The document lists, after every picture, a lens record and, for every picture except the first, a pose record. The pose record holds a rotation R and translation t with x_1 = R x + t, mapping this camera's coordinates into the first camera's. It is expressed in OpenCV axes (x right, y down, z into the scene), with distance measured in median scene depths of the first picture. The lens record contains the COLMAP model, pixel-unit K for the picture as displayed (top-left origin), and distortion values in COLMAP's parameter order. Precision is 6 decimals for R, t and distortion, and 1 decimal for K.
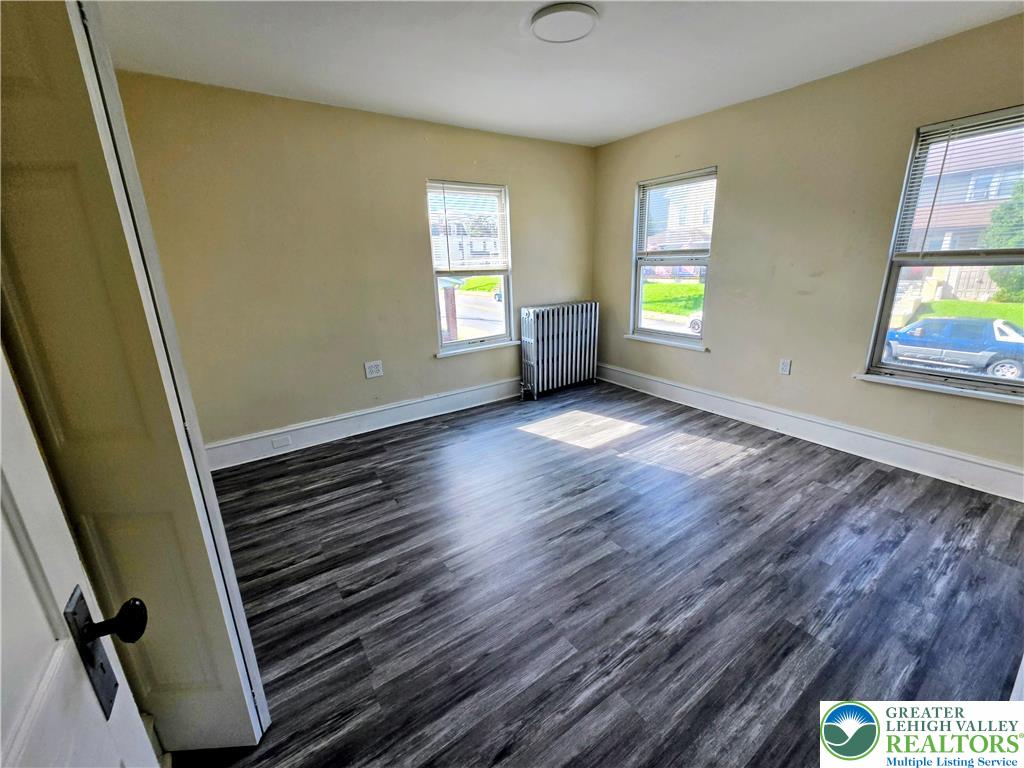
lens RADIAL K [[420.0, 0, 514.7], [0, 420.0, 381.3], [0, 0, 1]] dist [0.006269, -0.004140]
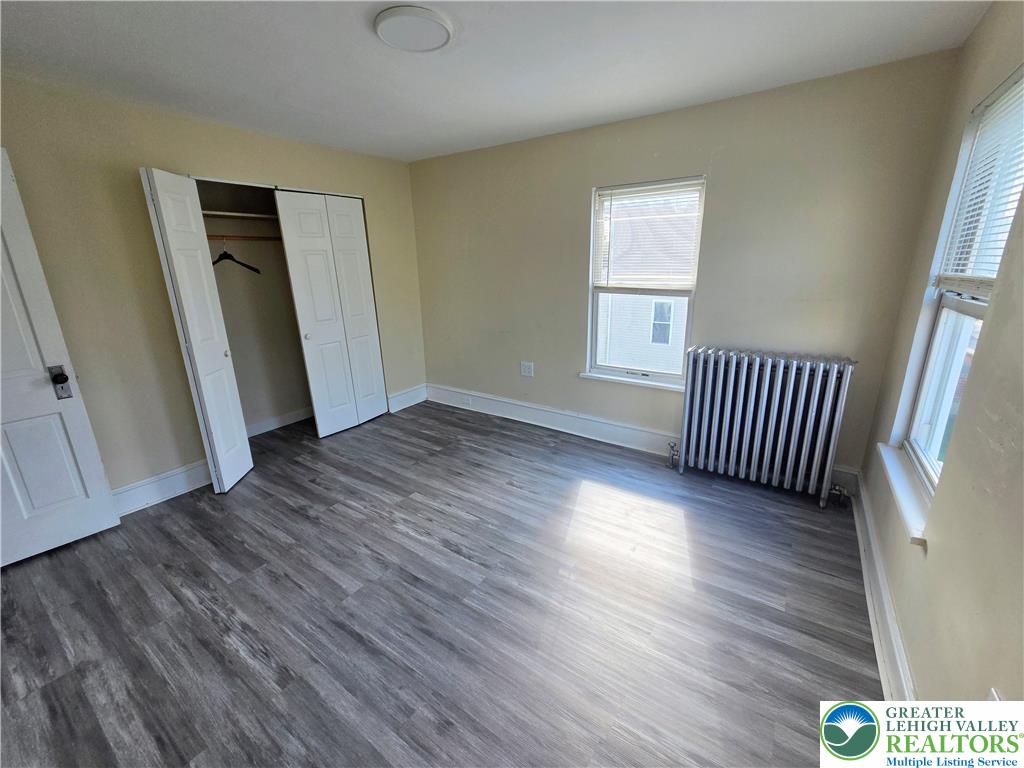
lens RADIAL K [[420.0, 0, 519.4], [0, 420.0, 385.7], [0, 0, 1]] dist [0.006269, -0.004140]
pose [[0.355458, 0.284649, -0.890295, 0.881508], [-0.259972, 0.945025, 0.198351, -0.269397], [0.897811, 0.160947, 0.409917, 0.701621]]
